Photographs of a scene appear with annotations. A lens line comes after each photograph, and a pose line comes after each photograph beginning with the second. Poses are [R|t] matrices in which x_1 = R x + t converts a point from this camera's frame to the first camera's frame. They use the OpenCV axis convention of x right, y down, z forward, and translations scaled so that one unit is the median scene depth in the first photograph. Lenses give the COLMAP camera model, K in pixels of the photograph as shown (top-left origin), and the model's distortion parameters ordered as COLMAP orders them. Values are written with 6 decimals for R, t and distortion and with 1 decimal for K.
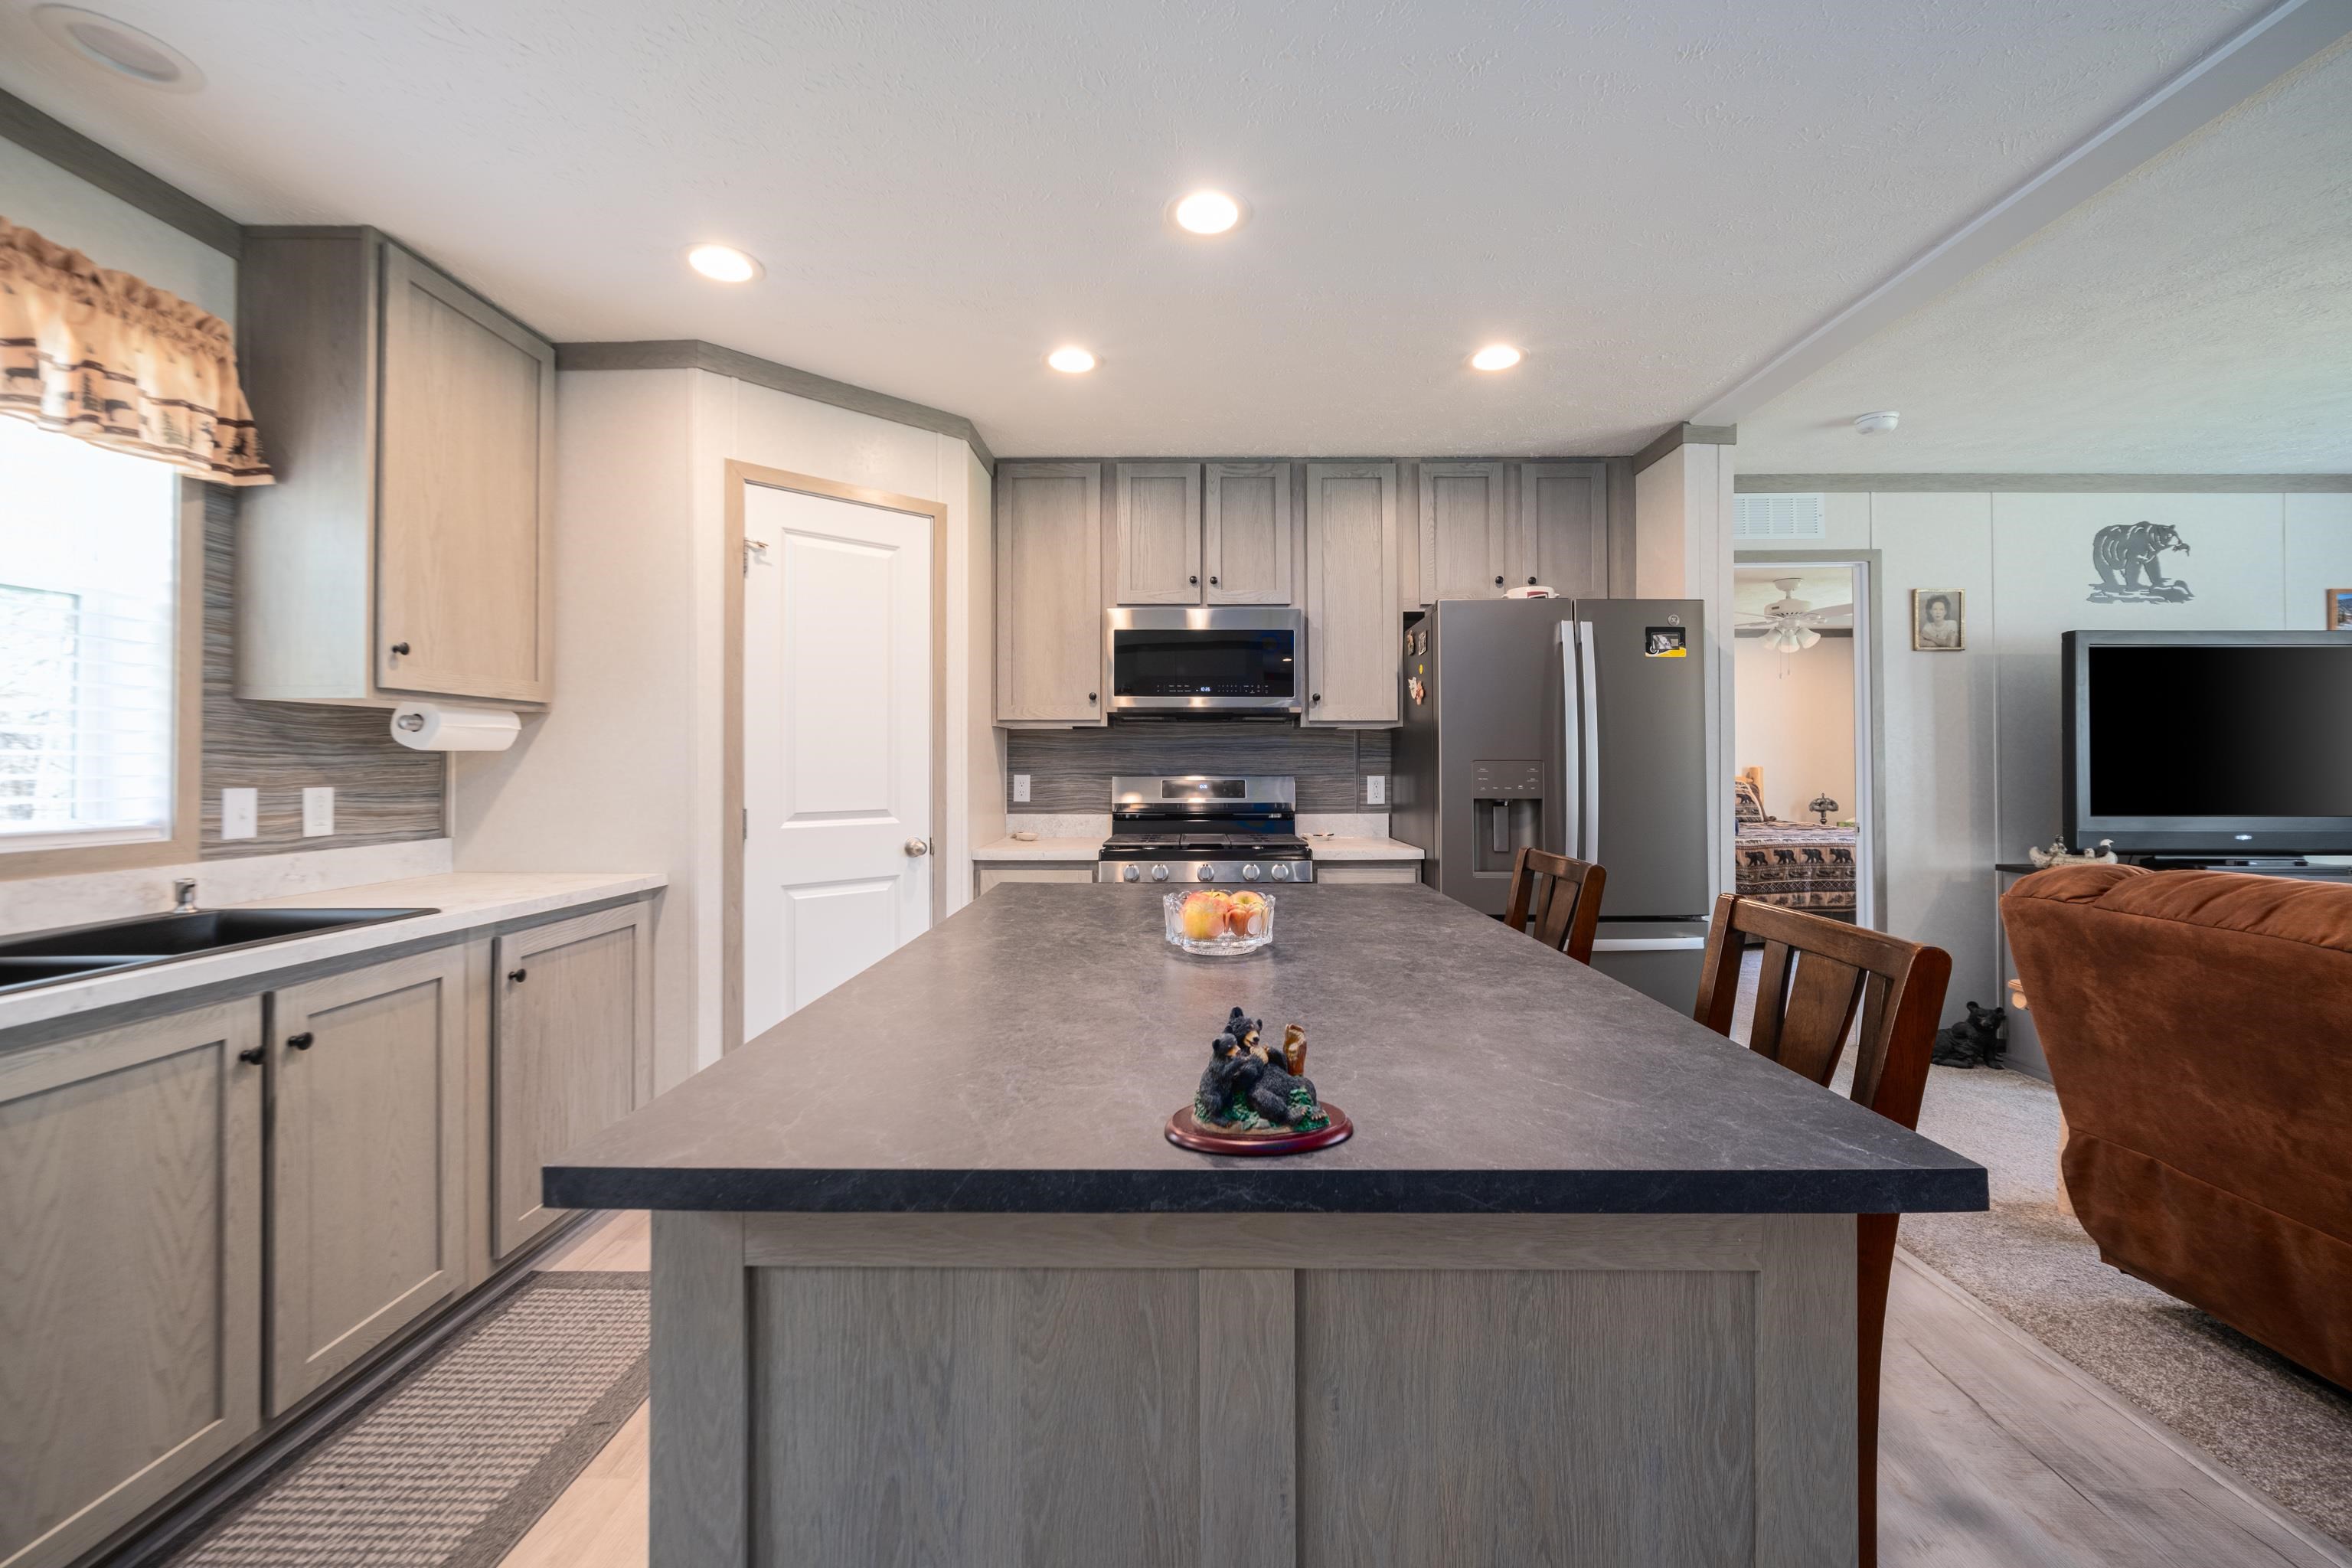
lens RADIAL K [[954.9, 0, 1208.5], [0, 954.9, 751.2], [0, 0, 1]] dist [-0.012678, 0.005980]
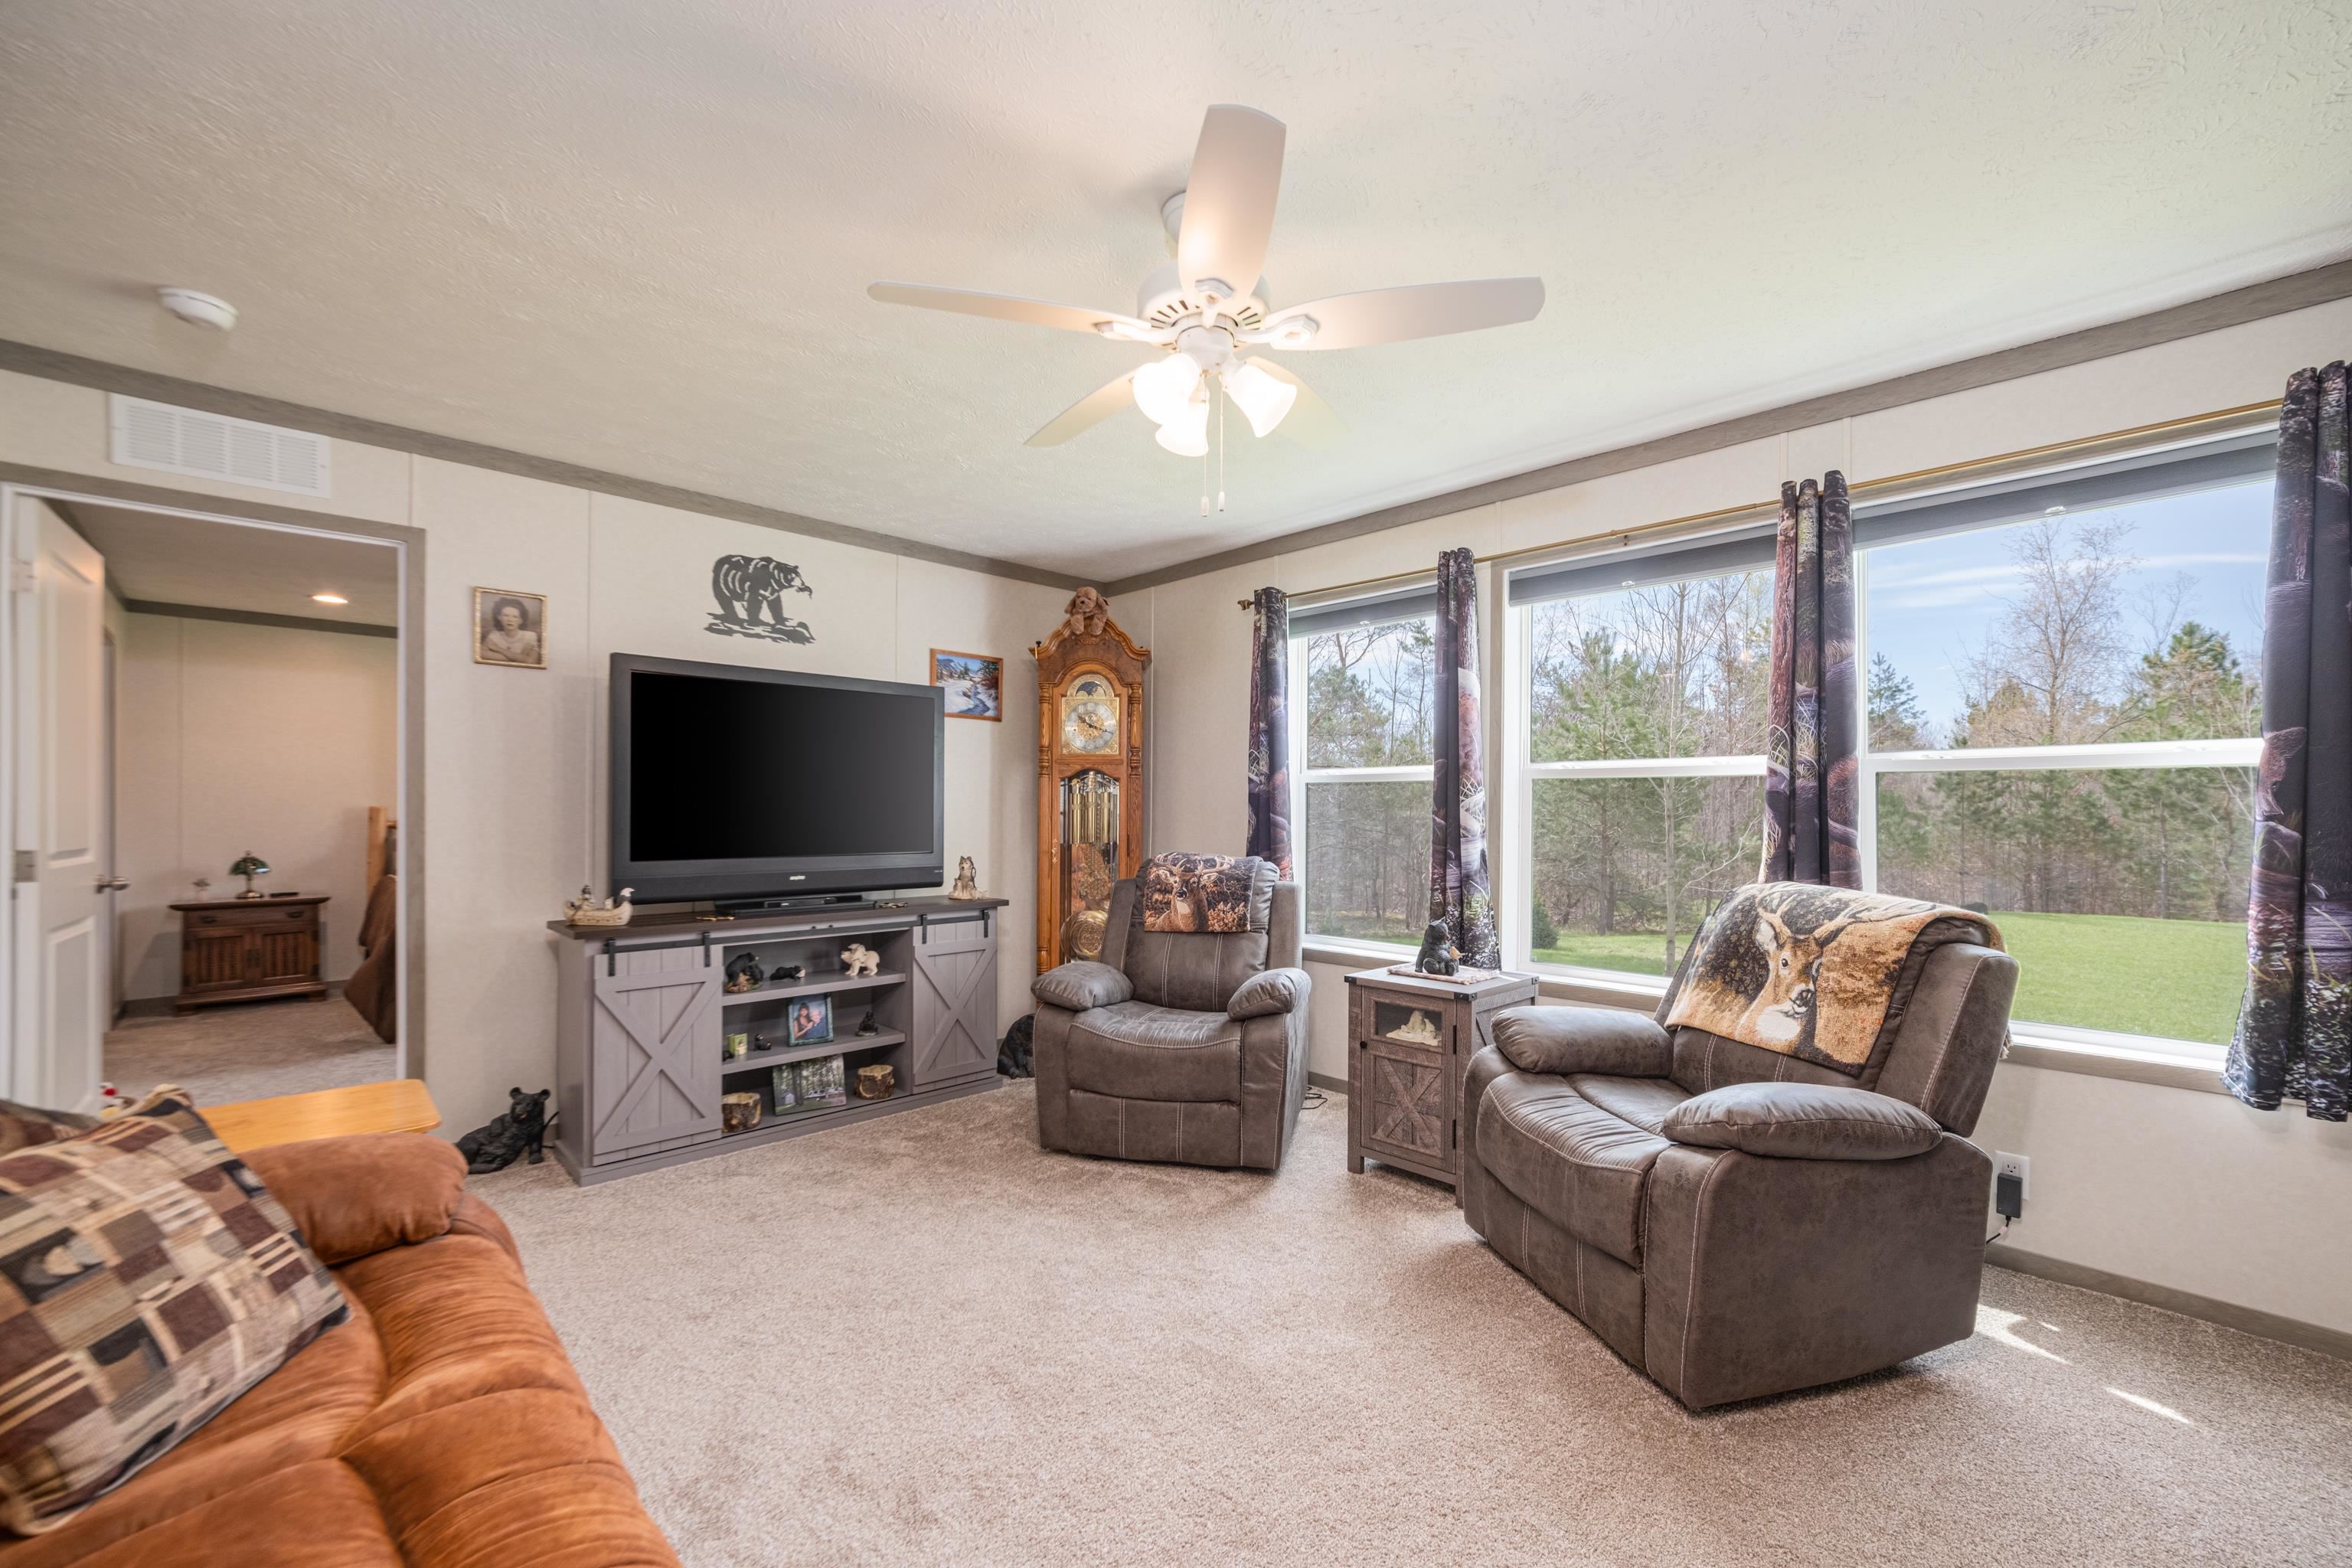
lens RADIAL K [[954.9, 0, 1195.0], [0, 954.9, 812.9], [0, 0, 1]] dist [-0.012678, 0.005980]
pose [[0.701633, 0.000392, 0.712539, 0.661204], [-0.014916, 0.999789, 0.014137, 0.001722], [-0.712383, -0.020547, 0.701490, -0.009434]]
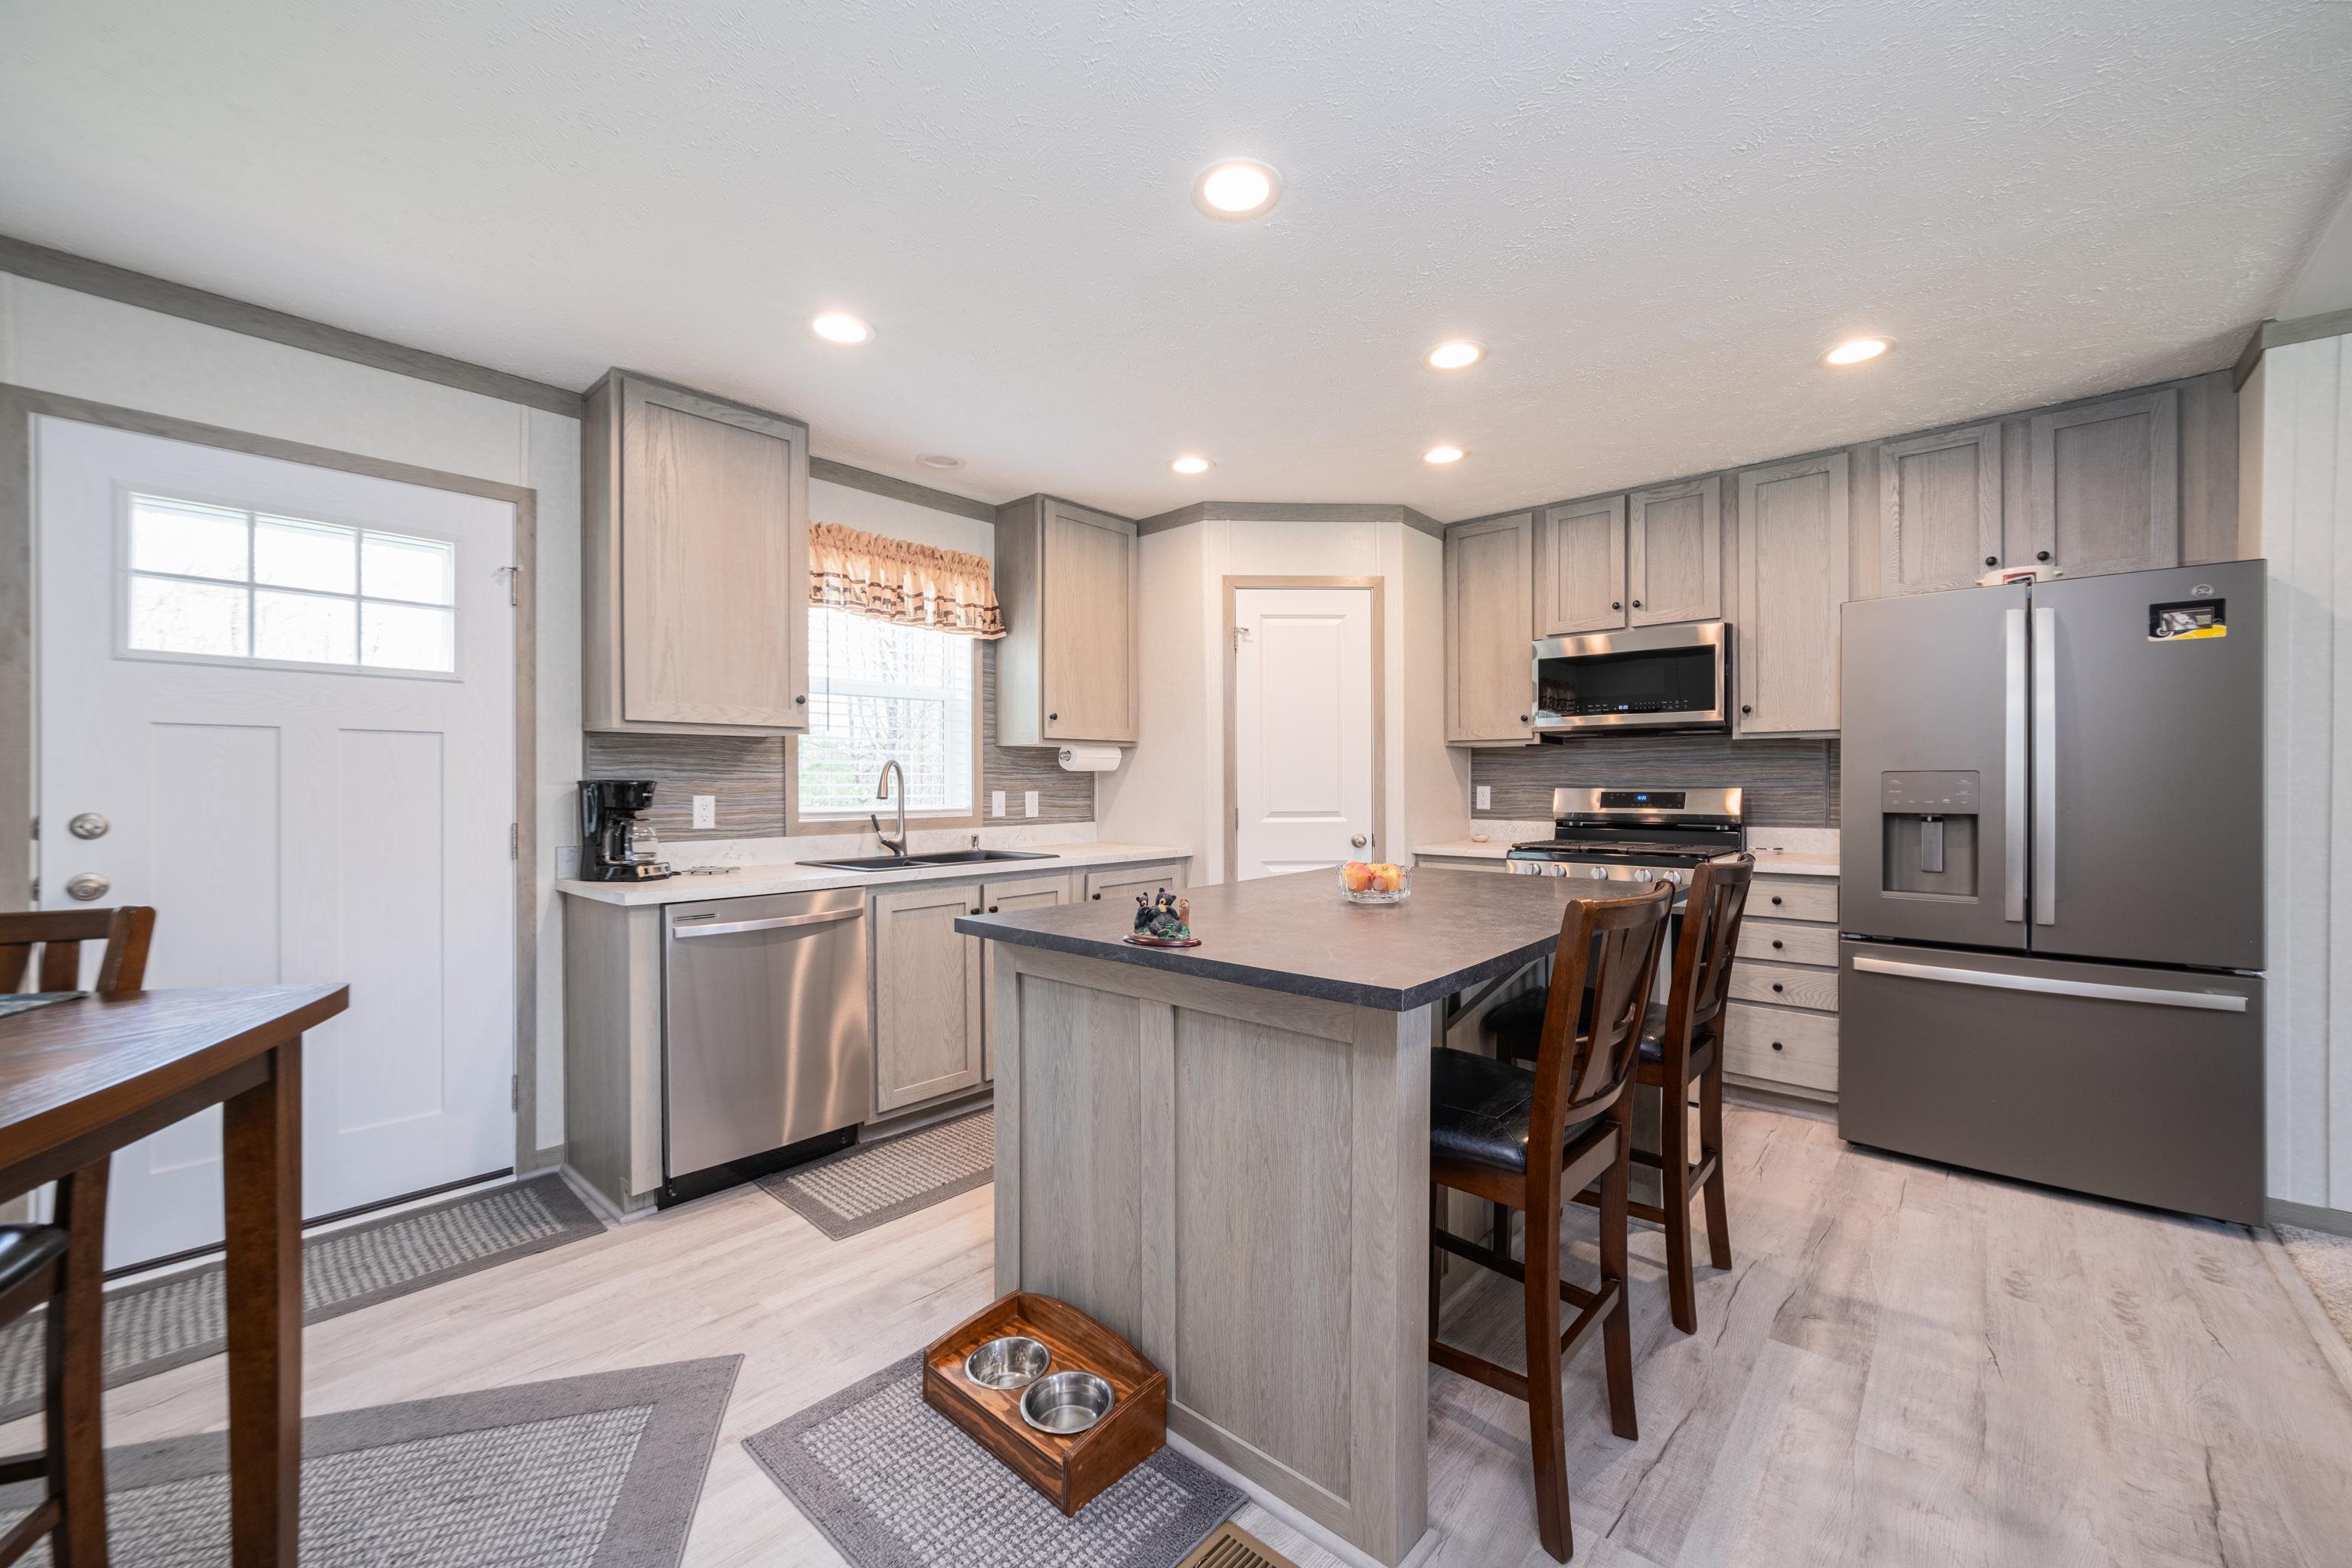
lens RADIAL K [[954.9, 0, 1158.6], [0, 954.9, 777.4], [0, 0, 1]] dist [-0.012678, 0.005980]
pose [[0.738967, -0.003782, -0.673731, 0.335979], [0.012564, 0.999888, 0.008168, -0.000907], [0.673625, -0.014501, 0.738931, -0.146371]]
